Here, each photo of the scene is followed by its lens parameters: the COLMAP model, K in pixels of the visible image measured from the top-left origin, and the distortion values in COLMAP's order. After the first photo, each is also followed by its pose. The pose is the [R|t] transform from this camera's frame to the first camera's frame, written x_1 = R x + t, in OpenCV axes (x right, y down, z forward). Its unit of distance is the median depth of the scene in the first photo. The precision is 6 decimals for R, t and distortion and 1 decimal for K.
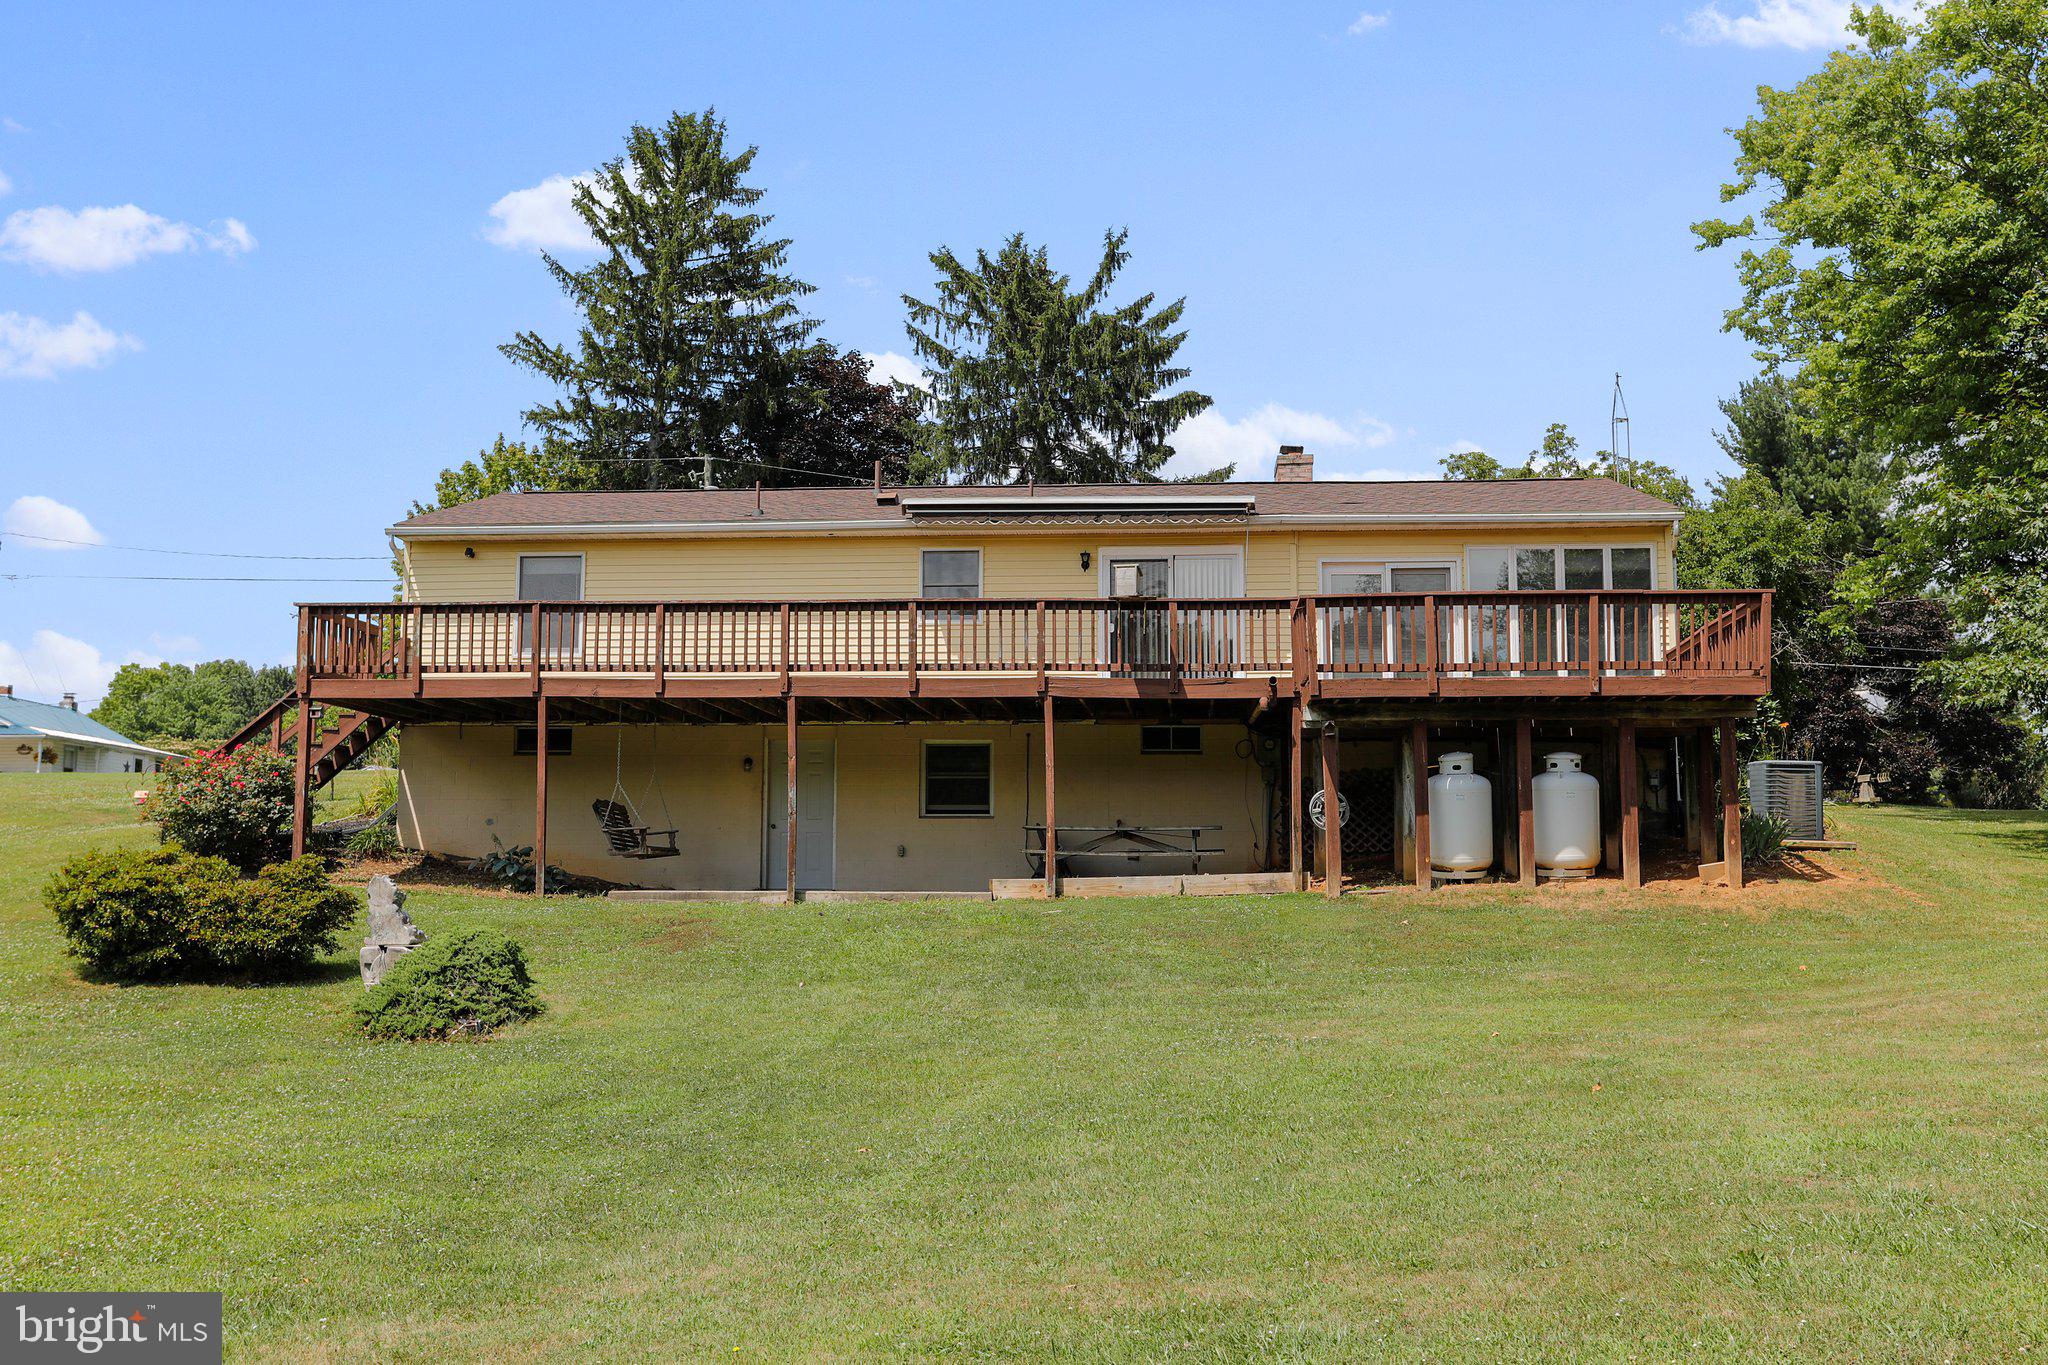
lens RADIAL K [[1914.5, 0, 965.5], [0, 1914.5, 683.9], [0, 0, 1]] dist [0.007719, 0.016099]
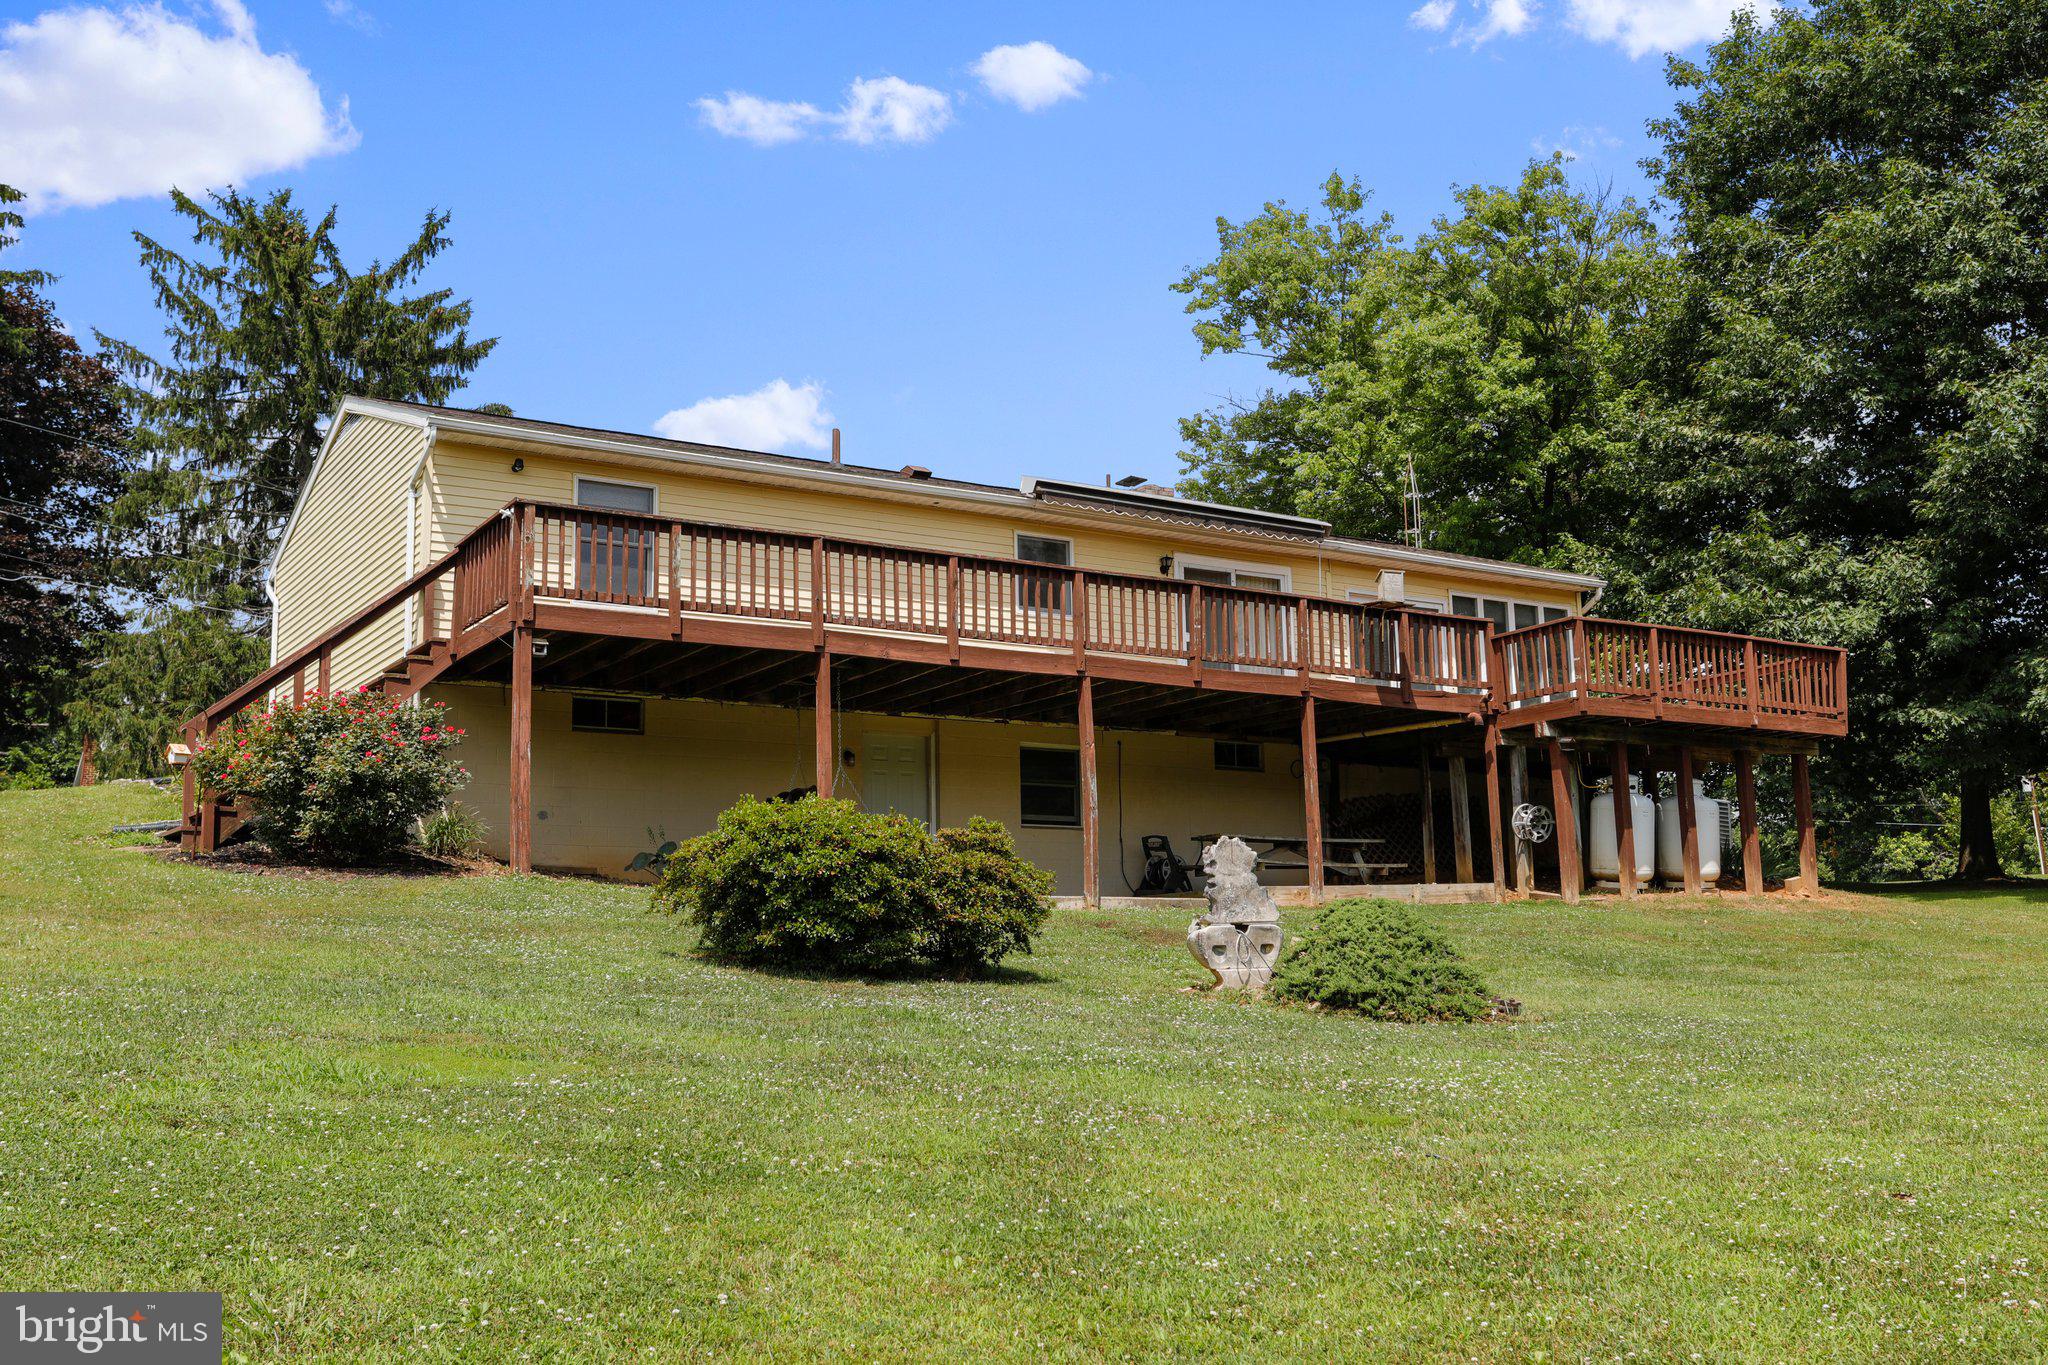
lens RADIAL K [[2002.2, 0, 1024.0], [0, 2002.2, 682.5], [0, 0, 1]] dist [-0.001053, -0.004361]
pose [[0.793155, 0.077722, 0.604040, -0.592536], [-0.049354, 0.996764, -0.063448, 0.061065], [-0.607017, 0.020512, 0.794424, 0.247772]]
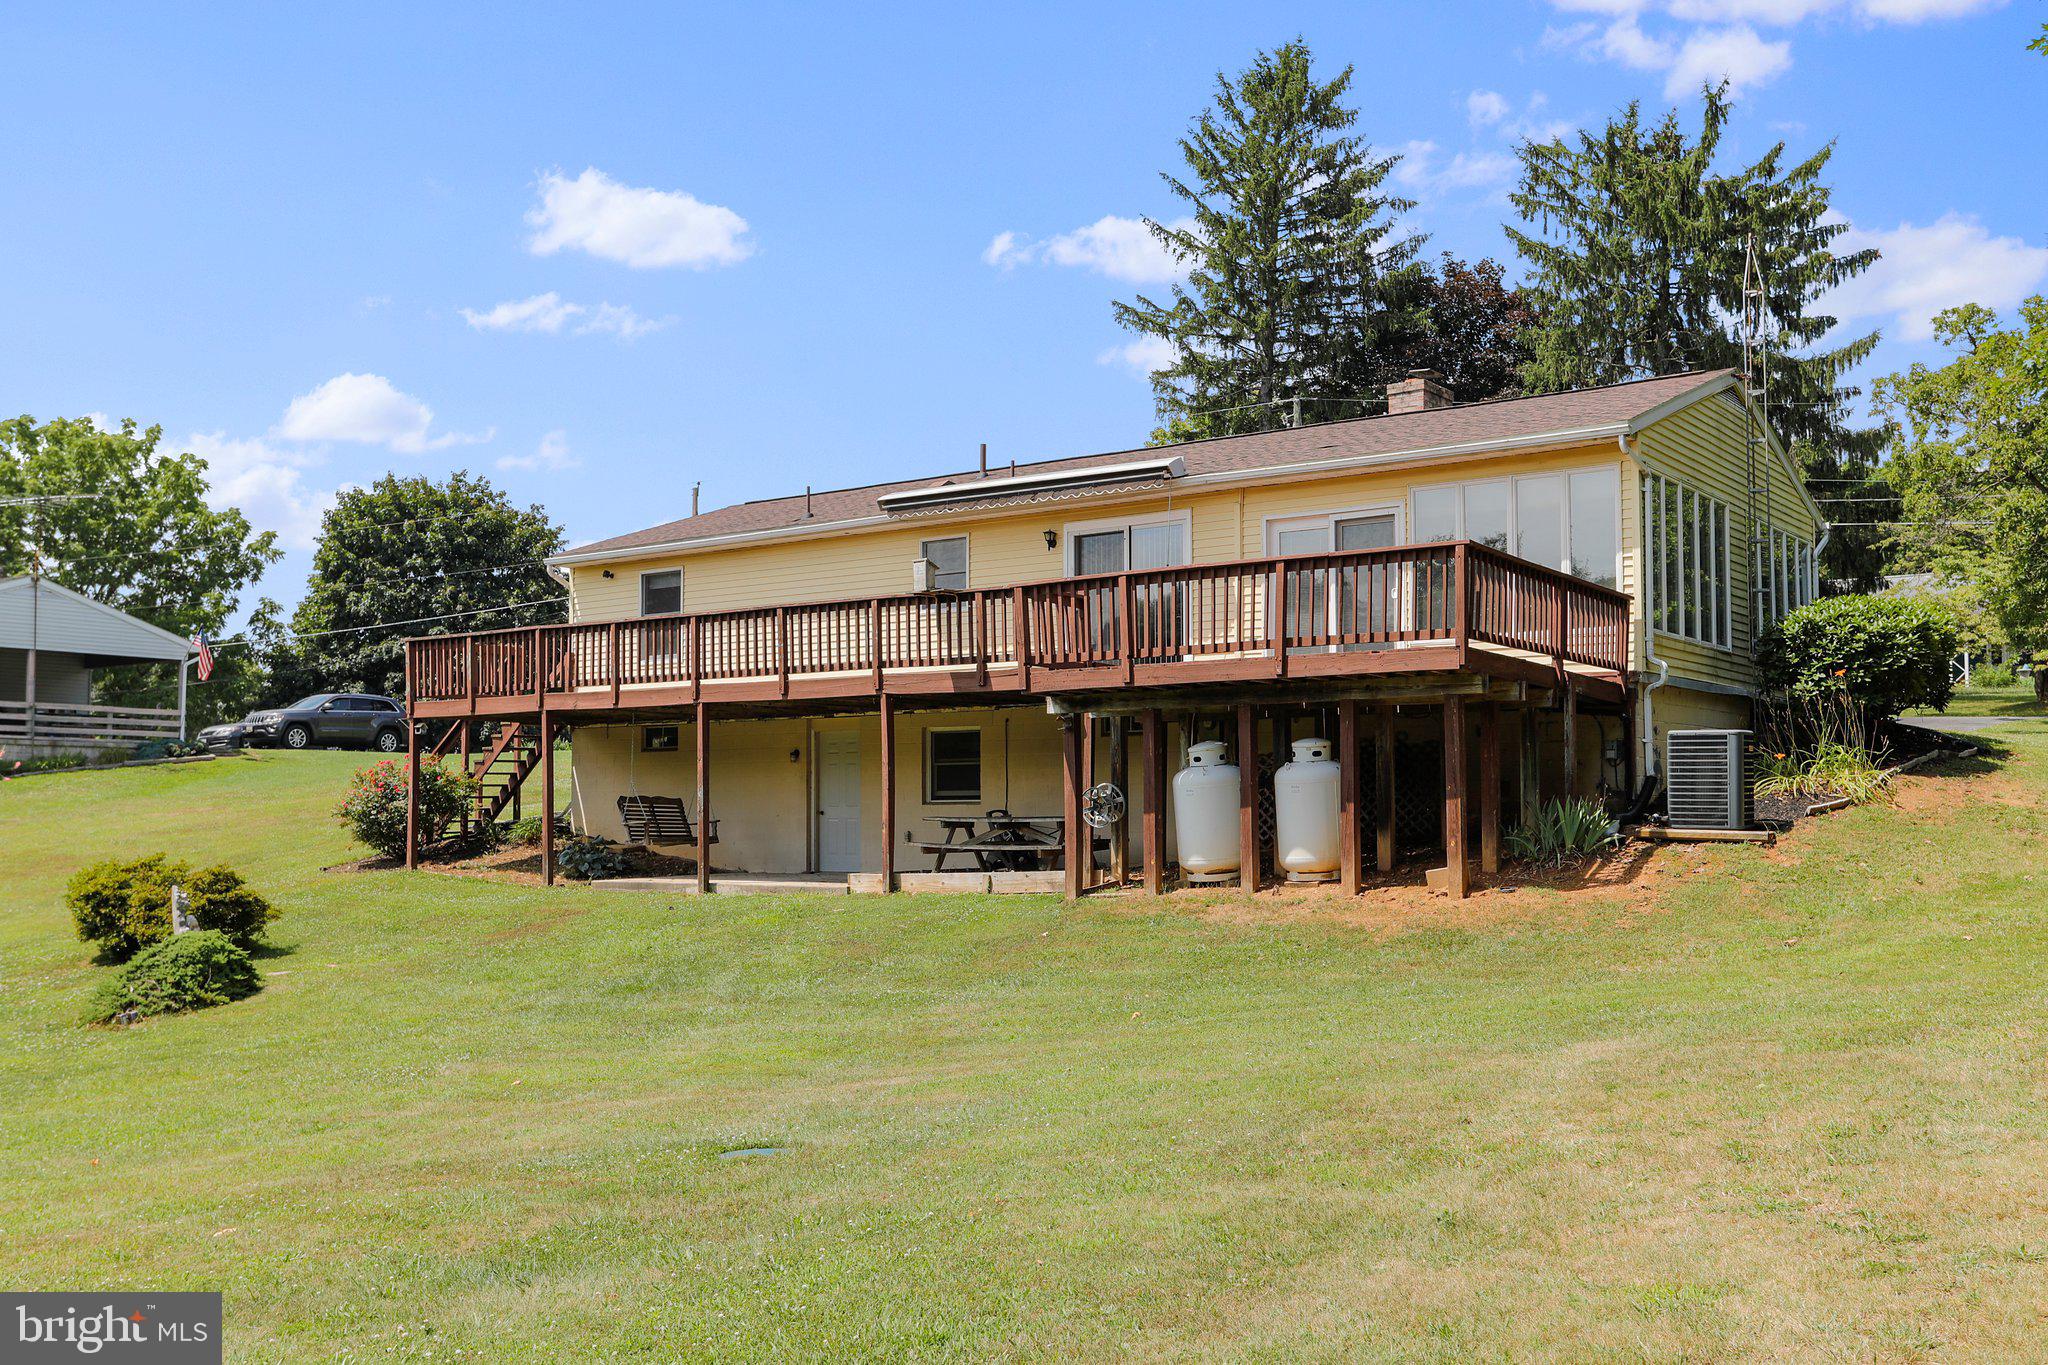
lens RADIAL K [[1914.5, 0, 965.5], [0, 1914.5, 683.9], [0, 0, 1]] dist [0.007719, 0.016099]
pose [[0.852596, -0.045392, -0.520595, 0.528001], [0.068201, 0.997365, 0.024732, -0.017895], [0.518100, -0.056591, 0.853446, 0.143843]]
